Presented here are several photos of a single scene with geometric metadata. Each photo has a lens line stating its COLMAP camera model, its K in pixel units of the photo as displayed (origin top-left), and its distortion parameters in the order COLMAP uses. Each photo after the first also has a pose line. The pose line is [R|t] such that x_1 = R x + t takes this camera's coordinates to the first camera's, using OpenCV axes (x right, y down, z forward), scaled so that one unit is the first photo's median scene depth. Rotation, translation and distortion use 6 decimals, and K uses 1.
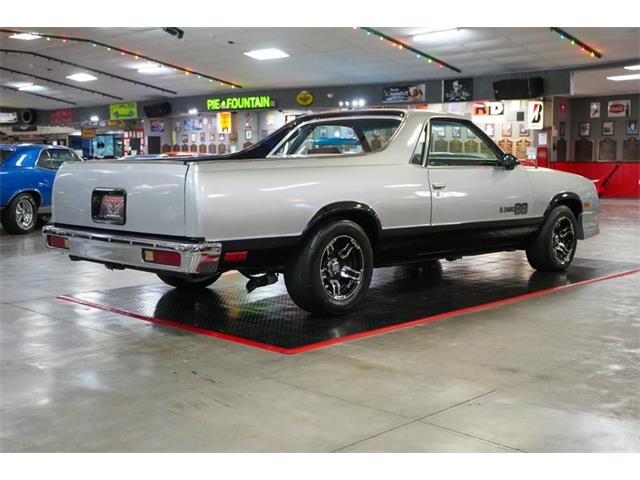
lens RADIAL K [[800.5, 0, 309.2], [0, 800.5, 238.7], [0, 0, 1]] dist [0.002140, 0.000000]
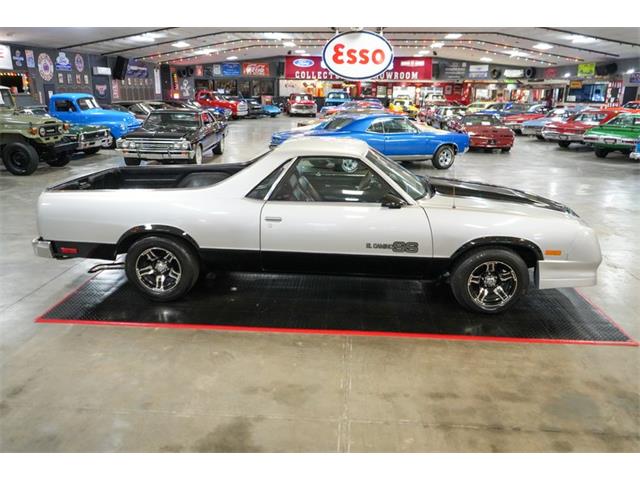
lens RADIAL K [[511.5, 0, 316.8], [0, 511.5, 242.2], [0, 0, 1]] dist [-0.020168, 0.021472]
pose [[0.652337, 0.226777, -0.723207, 0.244253], [-0.083675, 0.969904, 0.228659, -0.067821], [0.753296, -0.088648, 0.651680, 0.180454]]
